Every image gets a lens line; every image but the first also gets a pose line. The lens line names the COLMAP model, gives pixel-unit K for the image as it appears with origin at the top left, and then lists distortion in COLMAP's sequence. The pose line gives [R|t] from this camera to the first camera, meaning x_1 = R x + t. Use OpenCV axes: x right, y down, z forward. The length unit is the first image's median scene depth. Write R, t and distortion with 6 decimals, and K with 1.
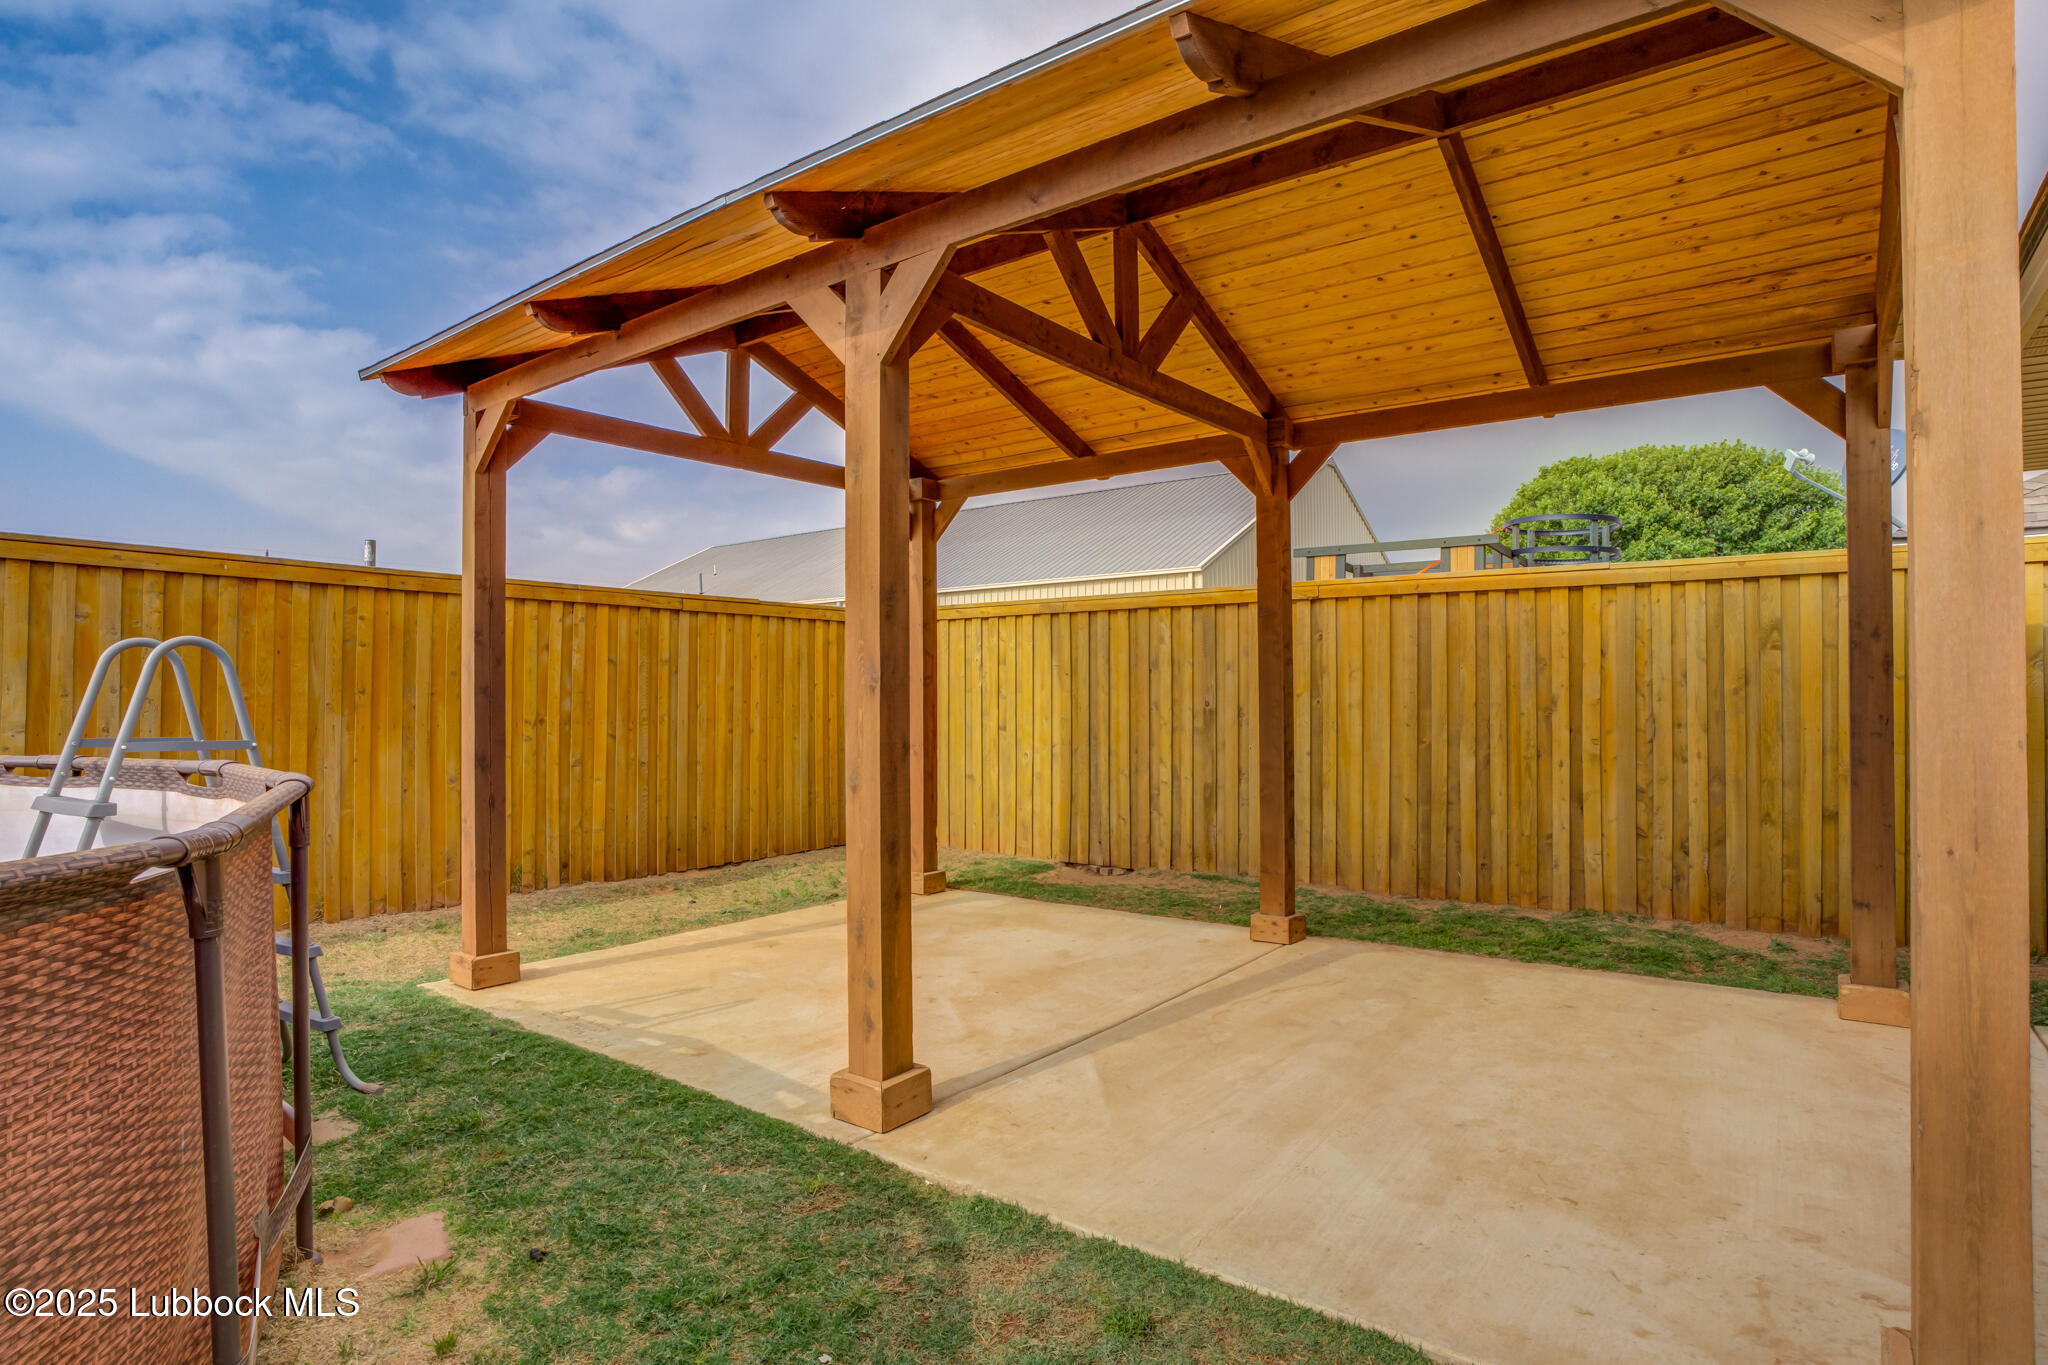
lens RADIAL K [[1052.2, 0, 1024.0], [0, 1052.2, 682.5], [0, 0, 1]] dist [-0.032332, 0.001842]
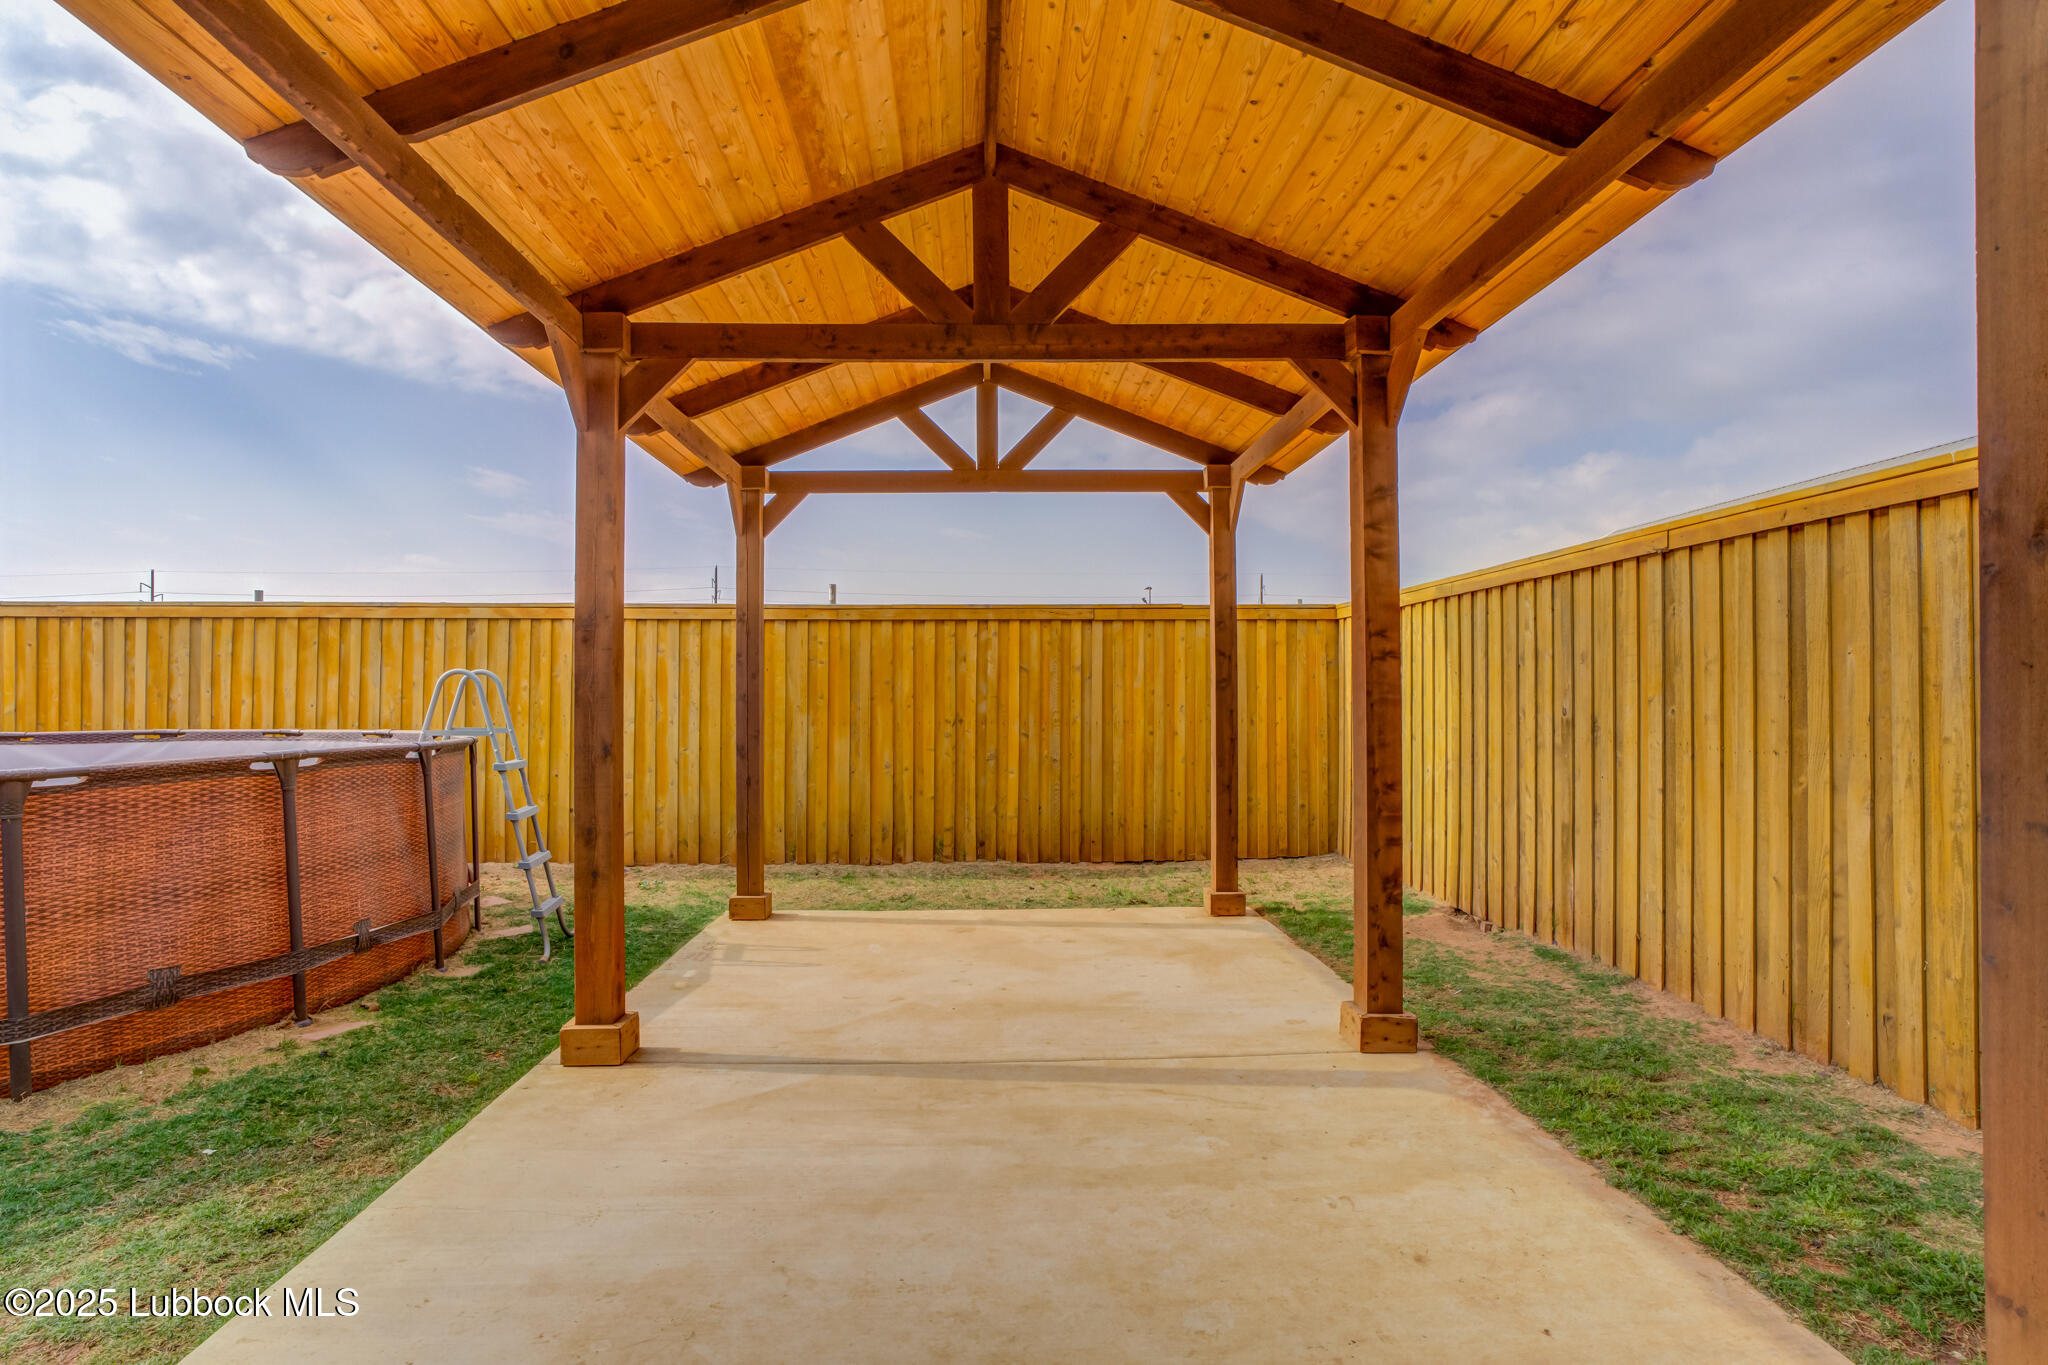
lens RADIAL K [[1038.4, 0, 1023.3], [0, 1038.4, 688.6], [0, 0, 1]] dist [-0.067026, 0.030167]
pose [[0.637027, -0.006210, -0.770817, 0.511414], [0.012445, 0.999920, 0.002230, -0.001873], [0.770741, -0.011013, 0.637053, 0.302454]]
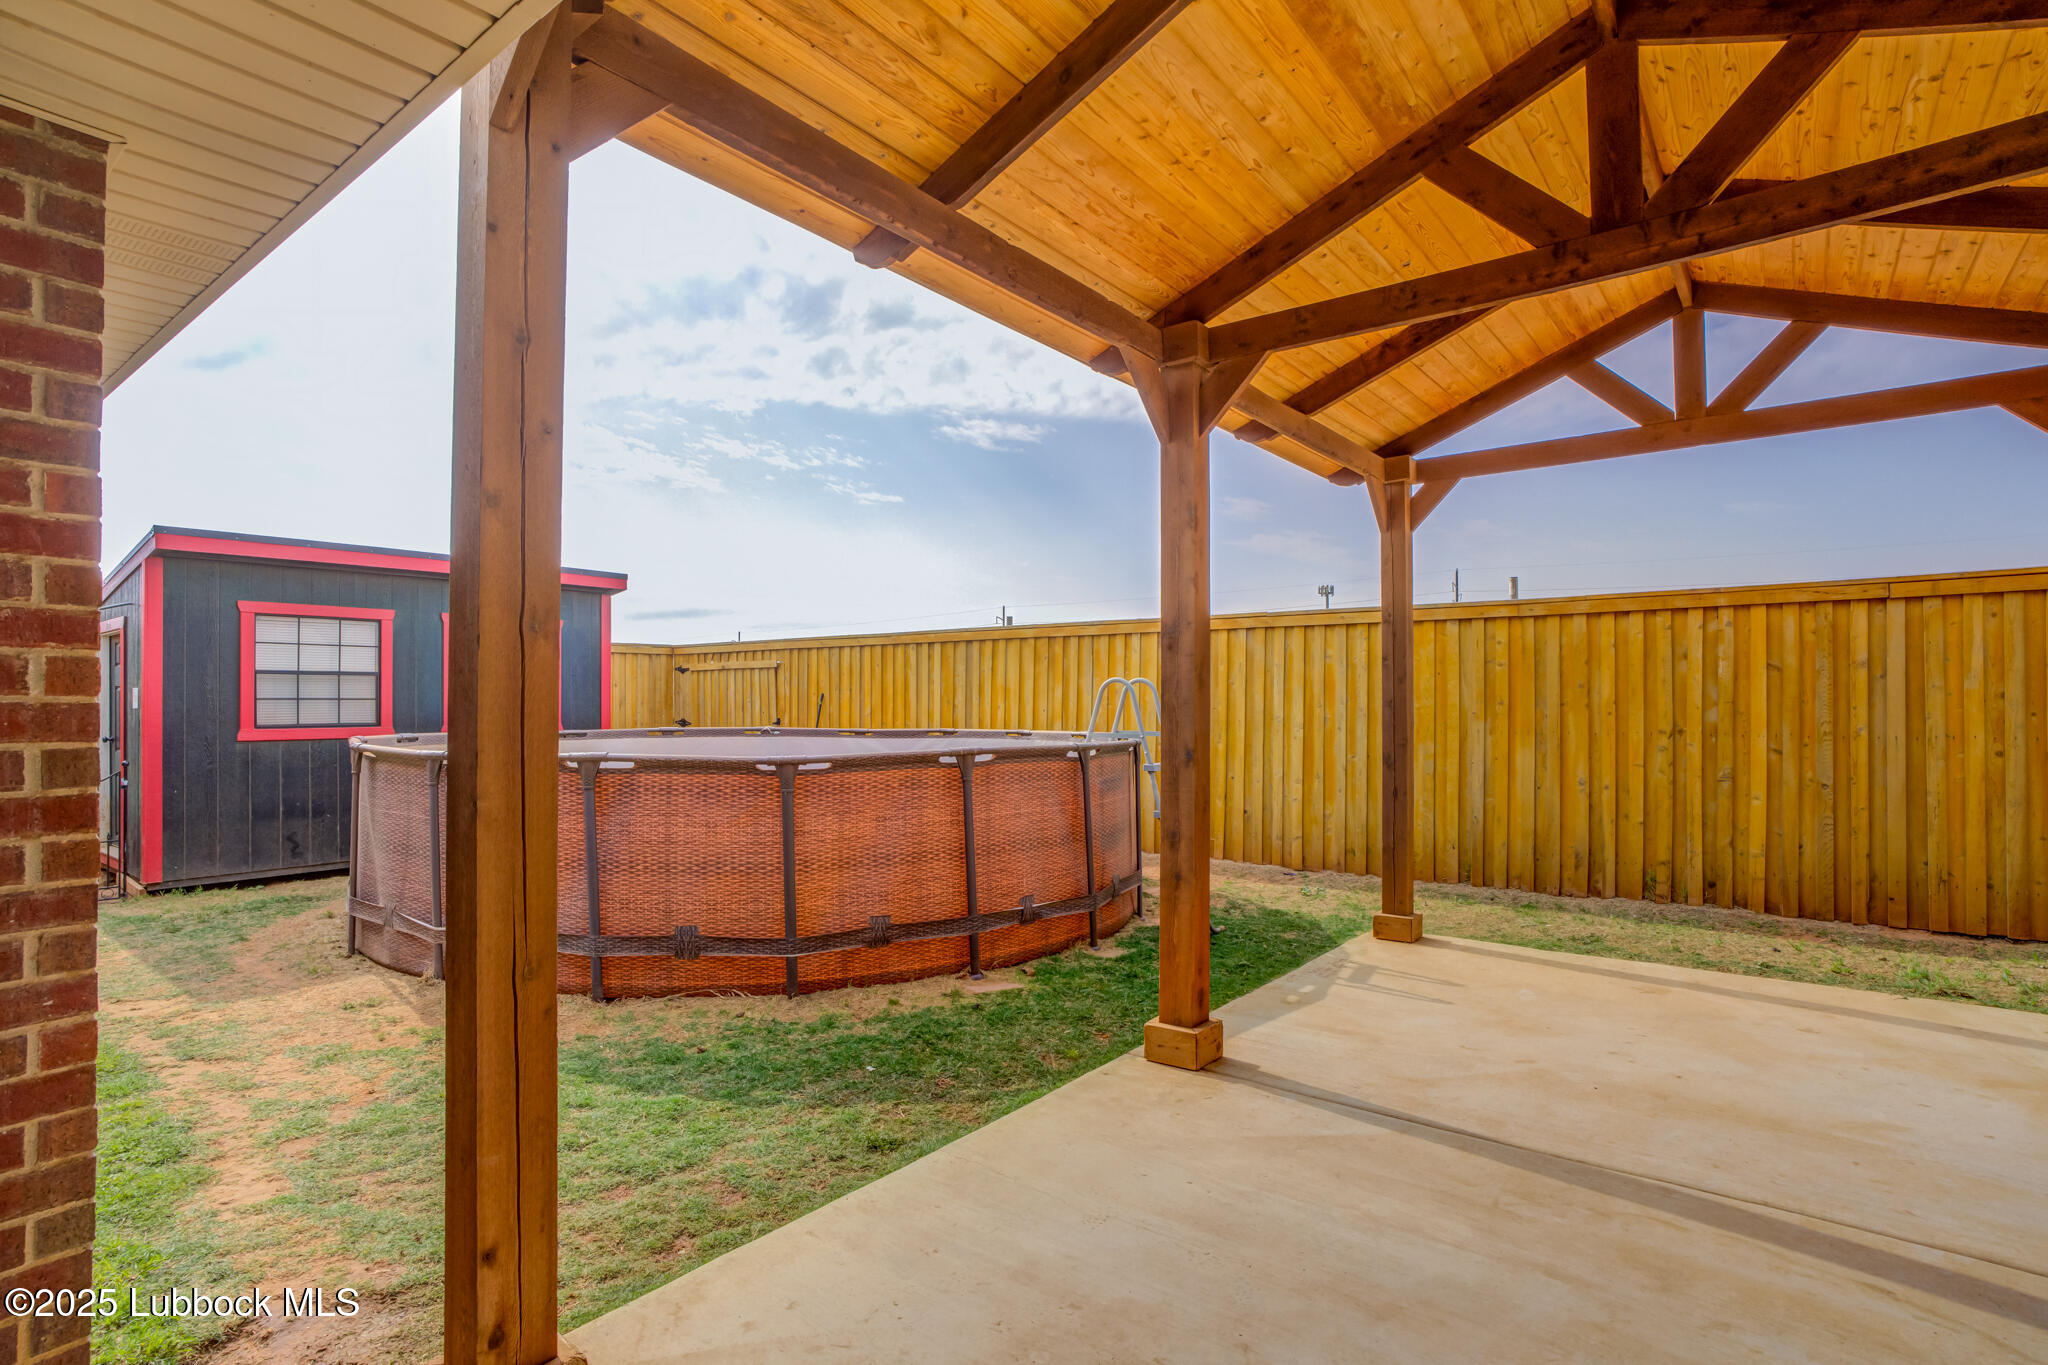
lens RADIAL K [[1019.6, 0, 1013.1], [0, 1019.6, 687.8], [0, 0, 1]] dist [-0.058011, 0.029664]
pose [[-0.015364, -0.014959, -0.999770, 0.496509], [0.015992, 0.999757, -0.015204, -0.000148], [0.999754, -0.016222, -0.015121, 0.394684]]
